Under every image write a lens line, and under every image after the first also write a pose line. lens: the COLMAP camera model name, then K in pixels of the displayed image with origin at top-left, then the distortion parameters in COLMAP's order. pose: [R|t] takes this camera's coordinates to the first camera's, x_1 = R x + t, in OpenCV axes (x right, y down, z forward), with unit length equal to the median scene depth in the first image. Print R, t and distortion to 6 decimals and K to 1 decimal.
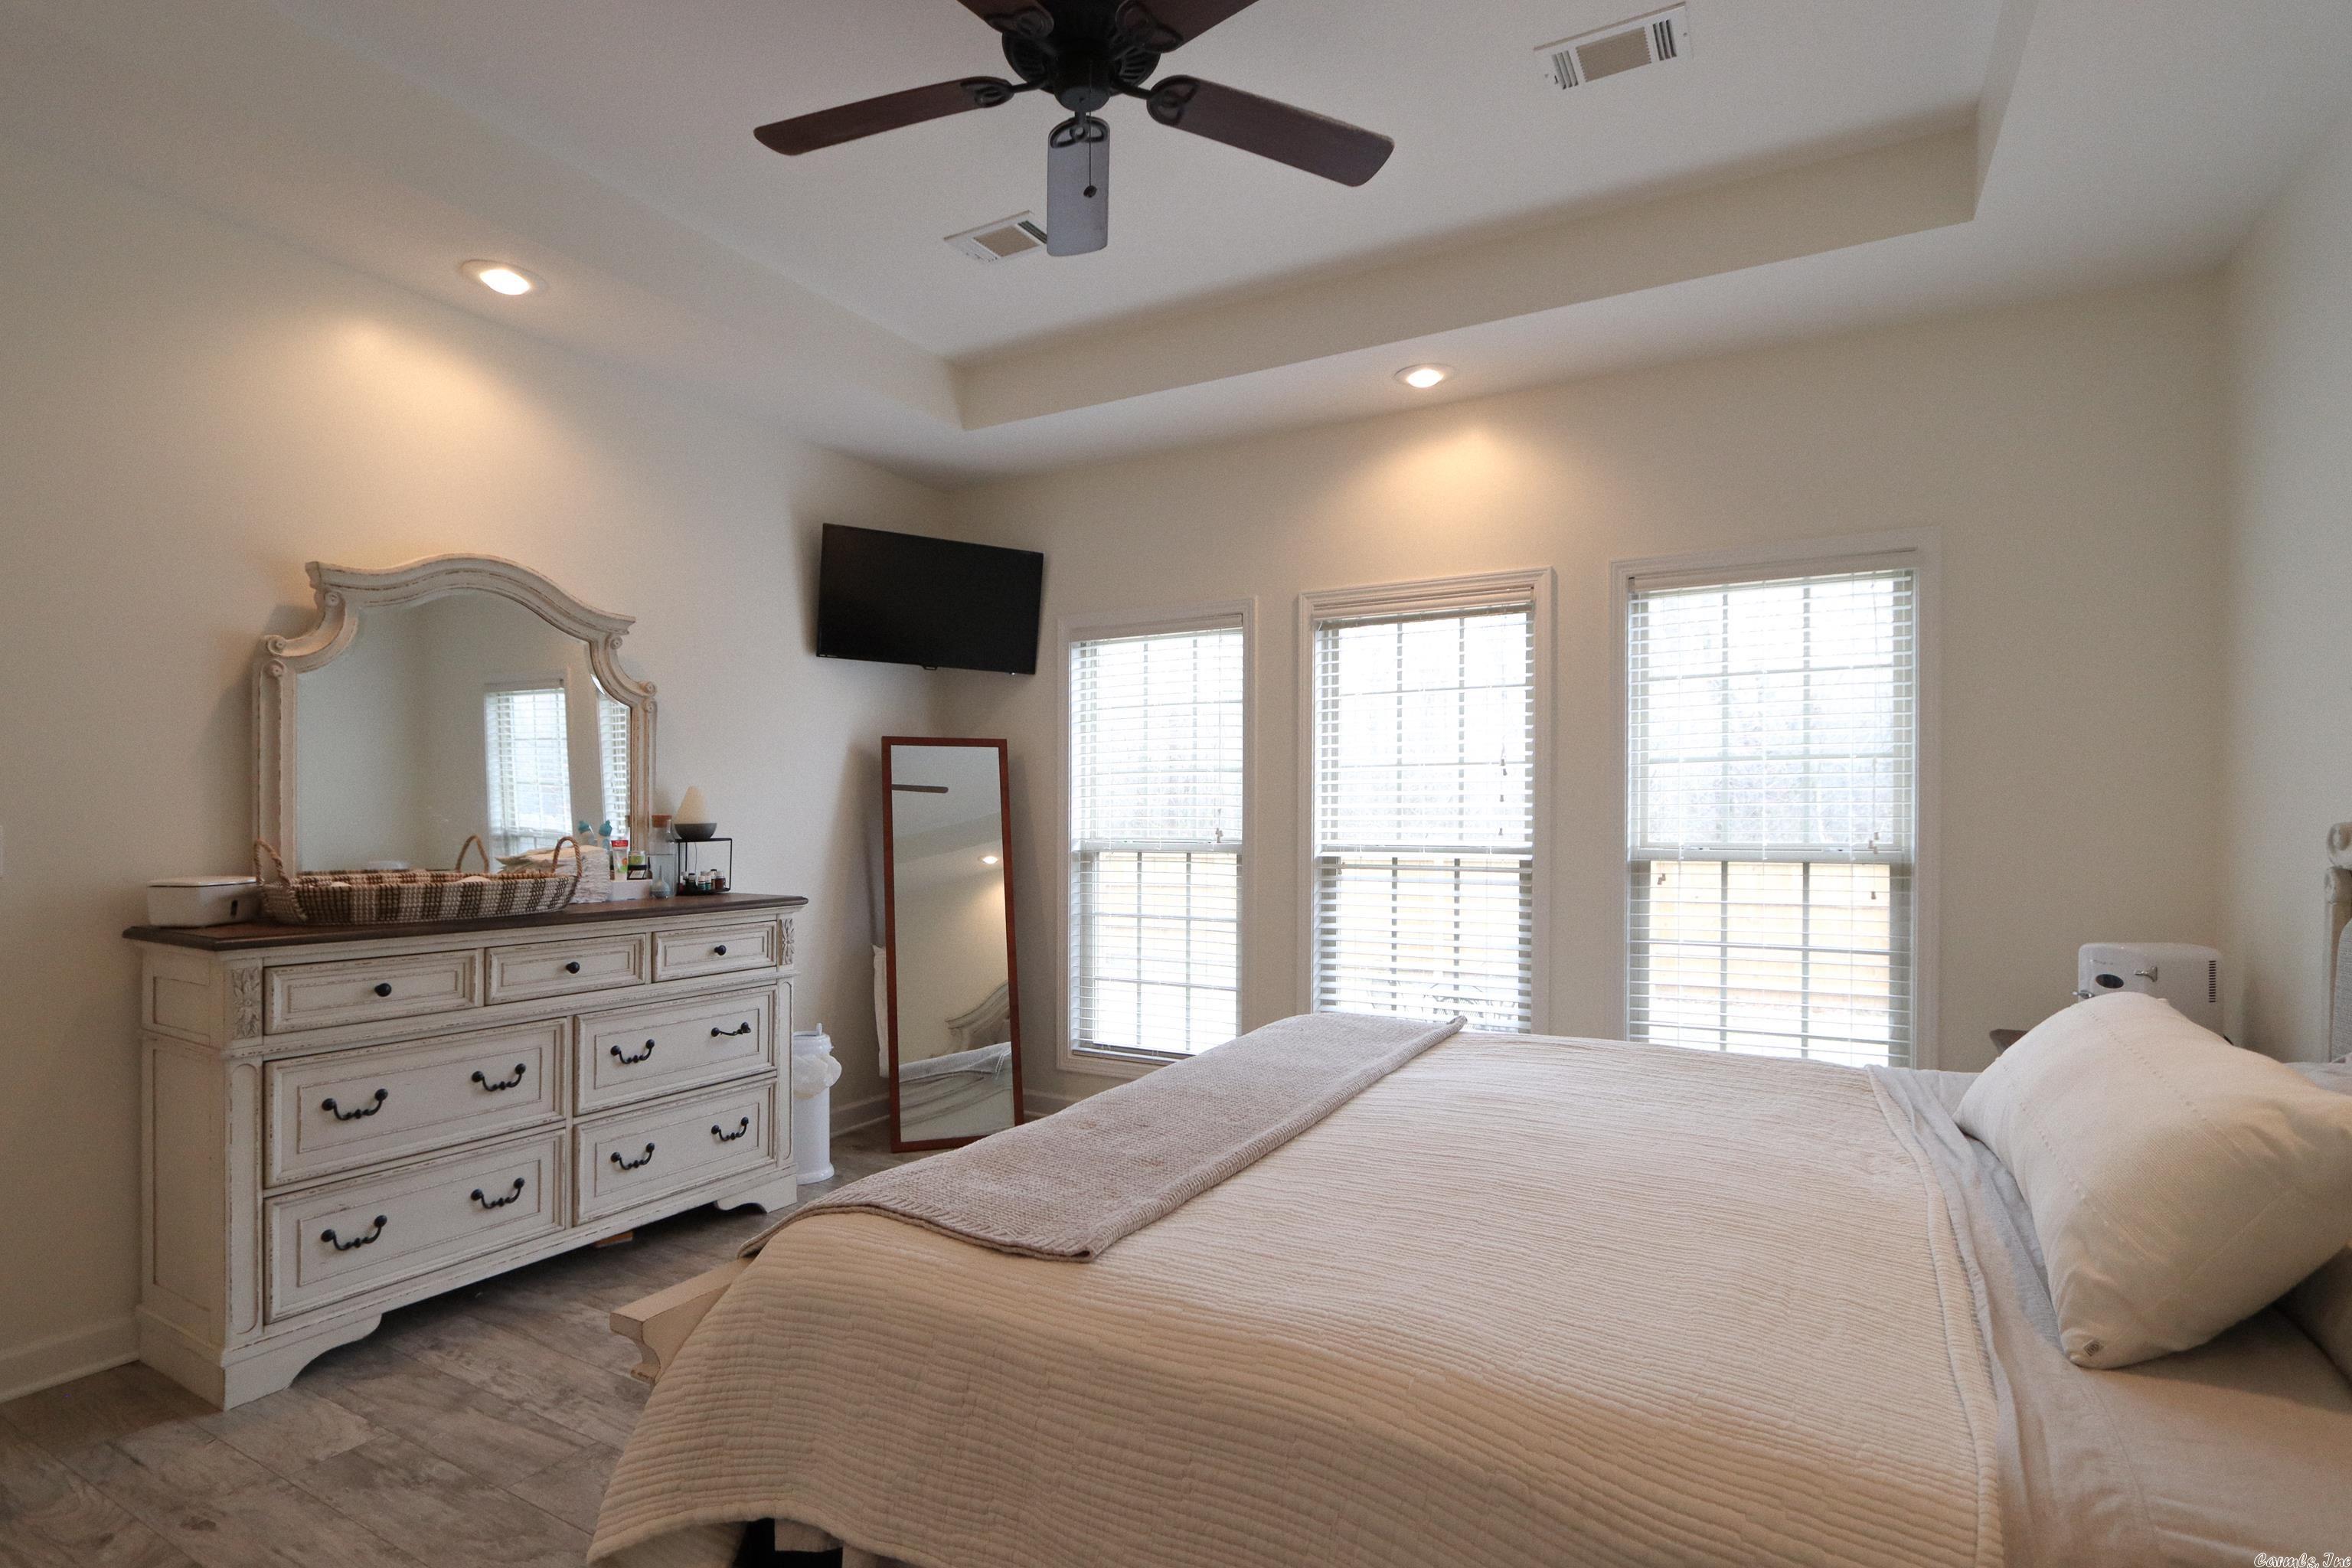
lens RADIAL K [[1125.4, 0, 1070.5], [0, 1125.4, 850.4], [0, 0, 1]] dist [-0.033219, -0.000052]
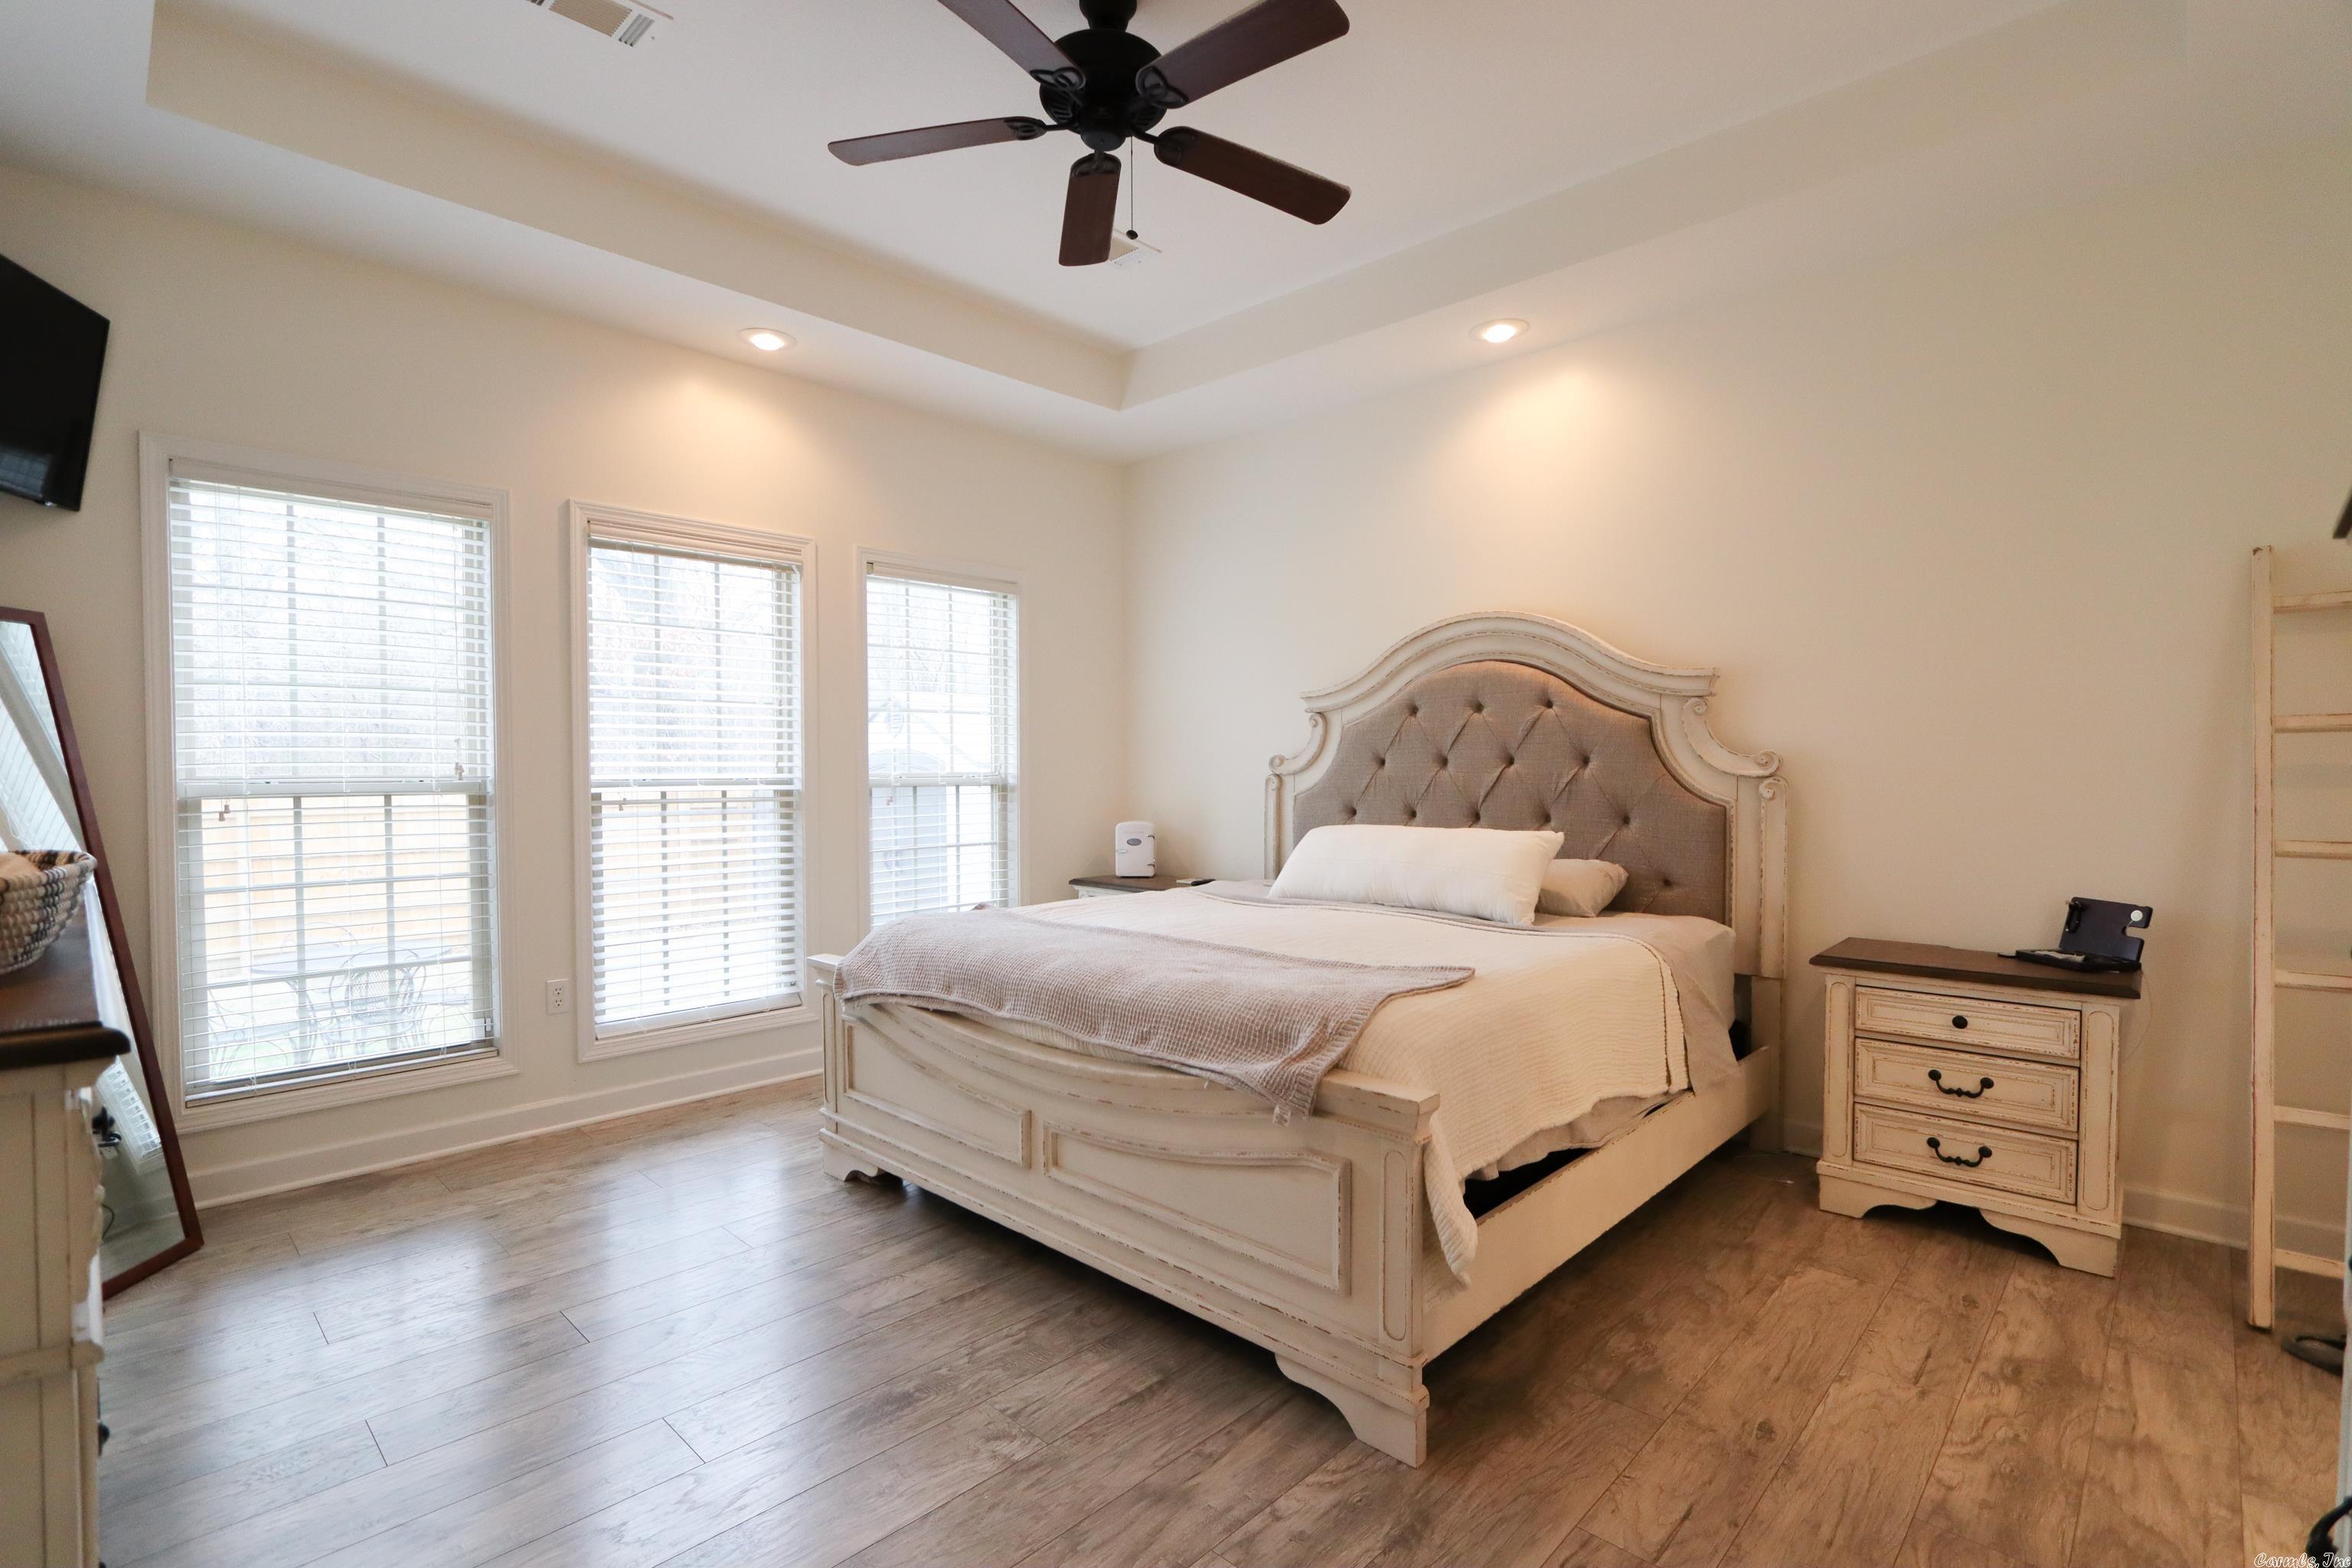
lens RADIAL K [[1089.5, 0, 1192.5], [0, 1089.5, 781.7], [0, 0, 1]] dist [-0.007791, 0.002295]
pose [[0.224865, -0.020058, 0.974183, -0.537165], [0.019084, 0.999687, 0.016178, -0.008824], [-0.974203, 0.014954, 0.225178, 0.322493]]
